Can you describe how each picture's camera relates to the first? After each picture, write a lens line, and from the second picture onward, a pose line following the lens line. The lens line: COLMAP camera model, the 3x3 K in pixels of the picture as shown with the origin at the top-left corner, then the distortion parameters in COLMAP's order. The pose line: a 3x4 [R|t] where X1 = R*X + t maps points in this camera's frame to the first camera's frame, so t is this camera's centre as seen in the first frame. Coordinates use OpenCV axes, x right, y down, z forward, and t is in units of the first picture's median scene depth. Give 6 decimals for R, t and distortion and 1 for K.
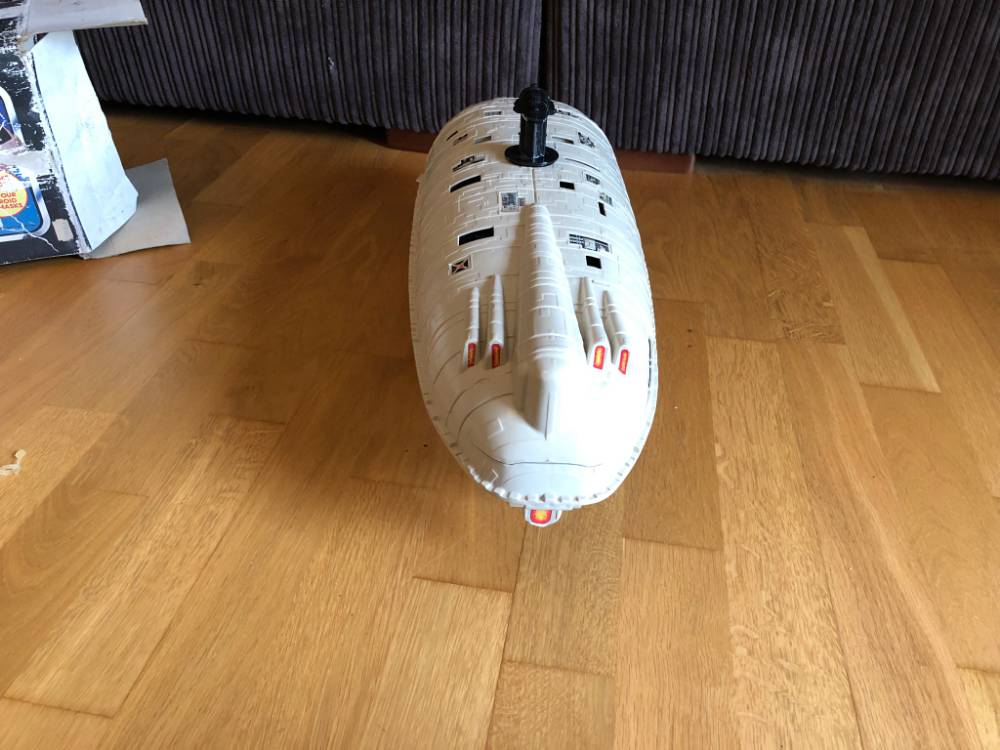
lens RADIAL K [[836.7, 0, 497.9], [0, 836.7, 371.7], [0, 0, 1]] dist [0.010426, 0.004223]
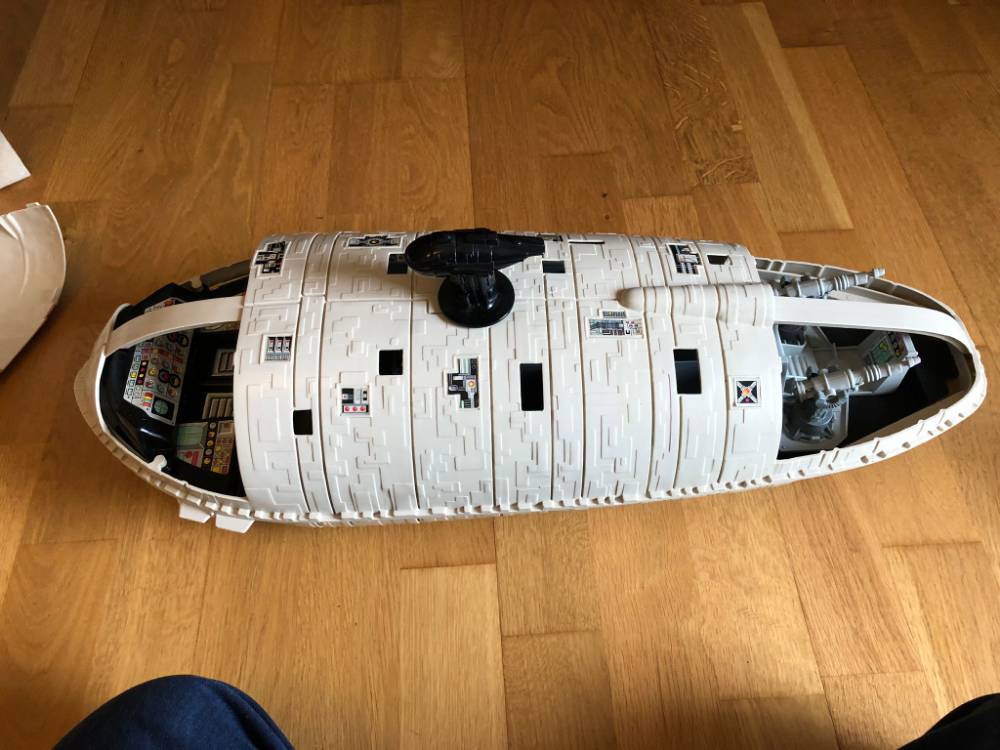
lens RADIAL K [[836.7, 0, 491.7], [0, 836.7, 371.8], [0, 0, 1]] dist [0.010426, 0.004223]
pose [[0.975124, -0.207878, 0.076938, -0.016768], [0.164435, 0.911167, 0.377805, -0.335451], [-0.148640, -0.355756, 0.922683, 0.081540]]
